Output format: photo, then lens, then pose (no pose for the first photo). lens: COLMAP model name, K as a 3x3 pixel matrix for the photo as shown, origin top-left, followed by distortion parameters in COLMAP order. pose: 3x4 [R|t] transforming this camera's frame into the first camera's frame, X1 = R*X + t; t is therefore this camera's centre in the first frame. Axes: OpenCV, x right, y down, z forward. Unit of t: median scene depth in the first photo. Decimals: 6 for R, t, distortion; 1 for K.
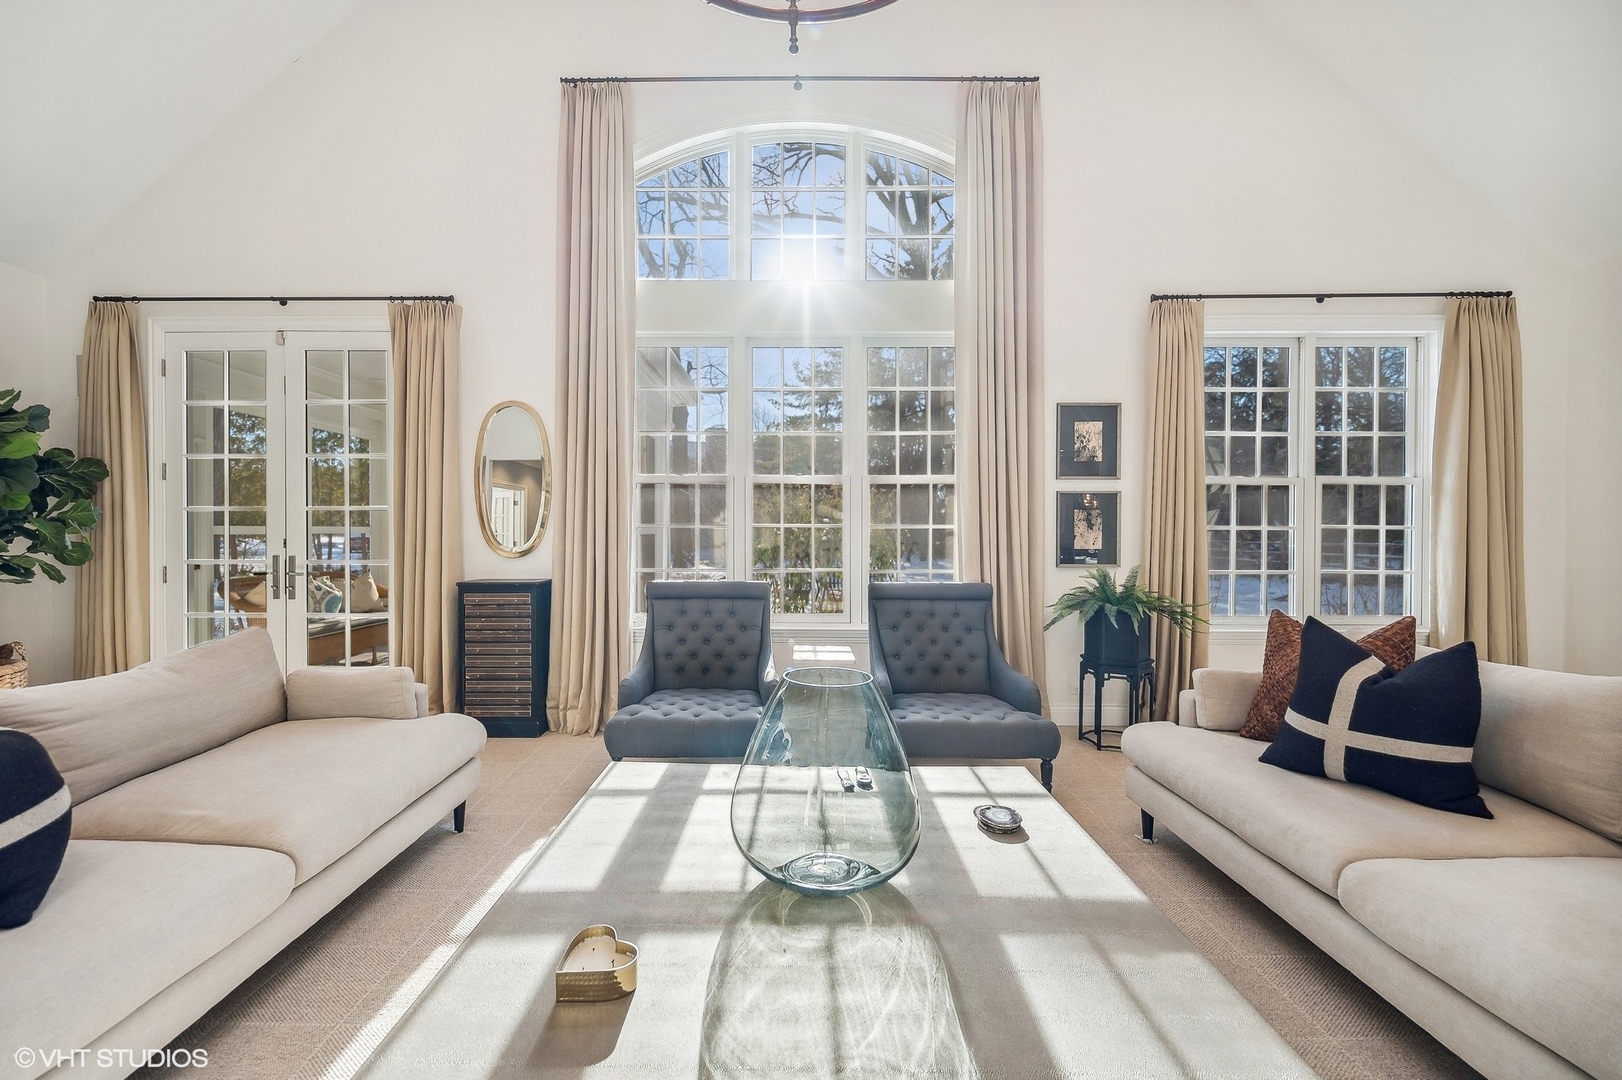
lens RADIAL K [[642.3, 0, 808.3], [0, 642.3, 539.9], [0, 0, 1]] dist [0.008911, -0.000136]
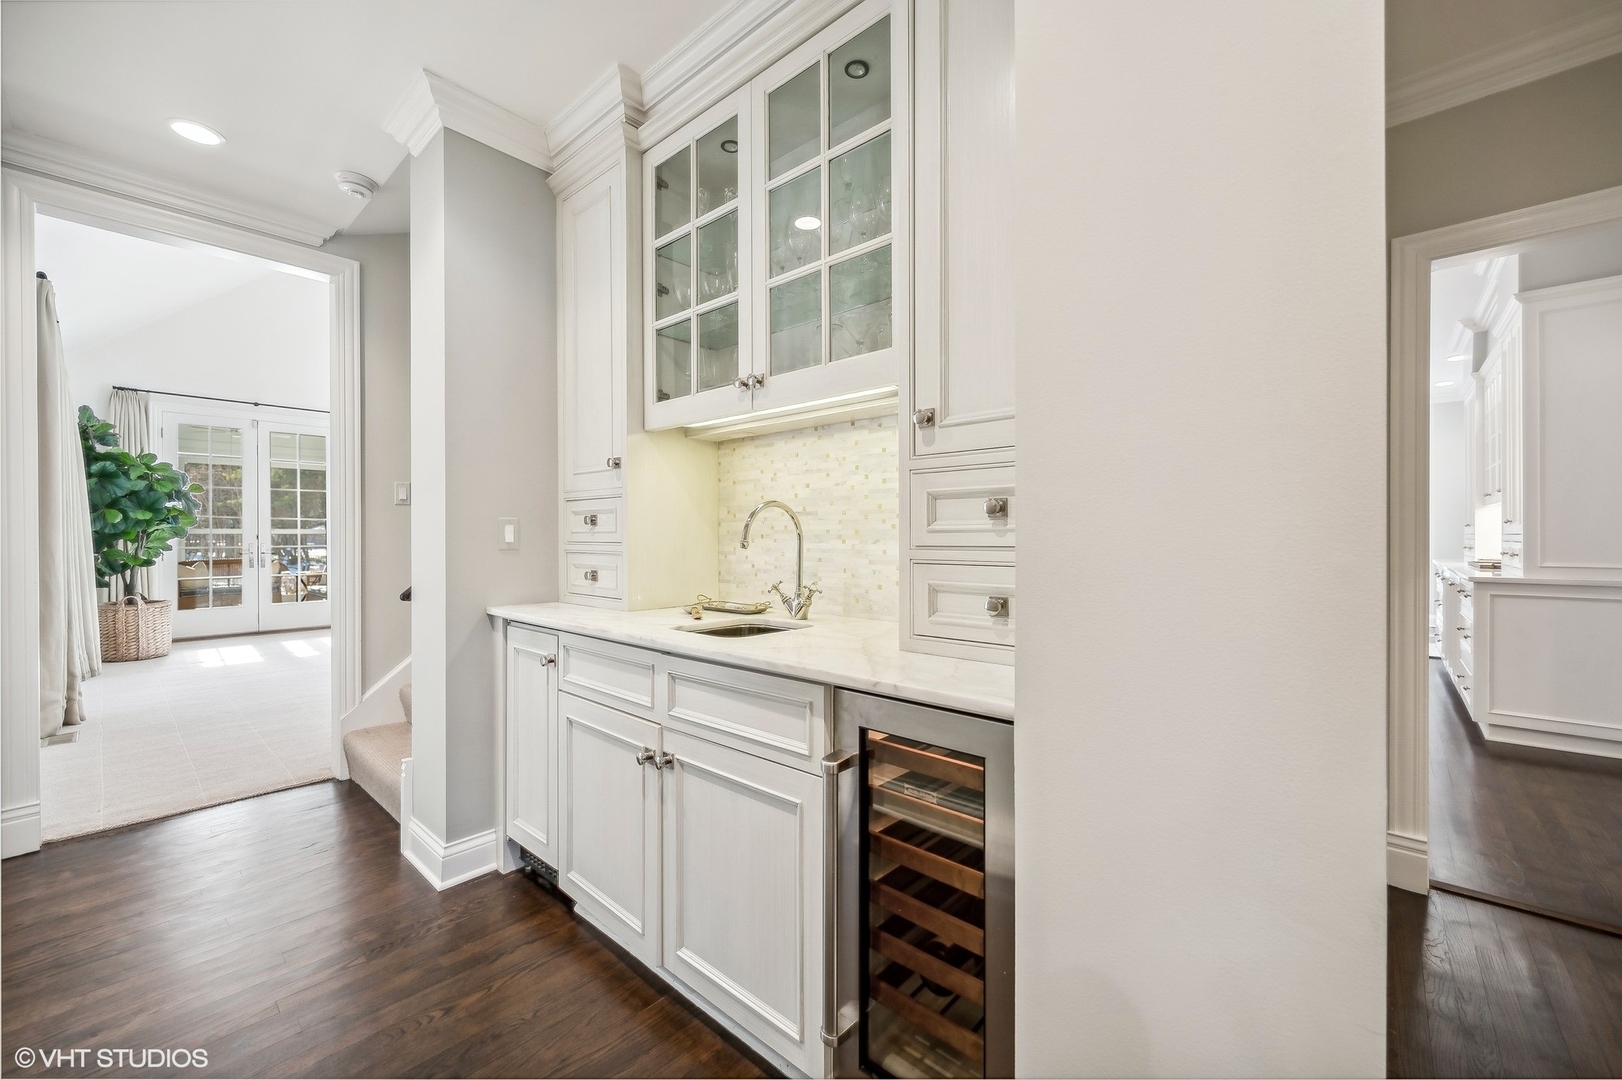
lens RADIAL K [[642.3, 0, 809.4], [0, 642.3, 544.4], [0, 0, 1]] dist [0.008911, -0.000136]
pose [[0.669209, 0.001134, 0.743073, -1.114673], [-0.001726, 0.999999, 0.000028, 0.021797], [-0.743072, -0.001302, 0.669210, -1.341000]]
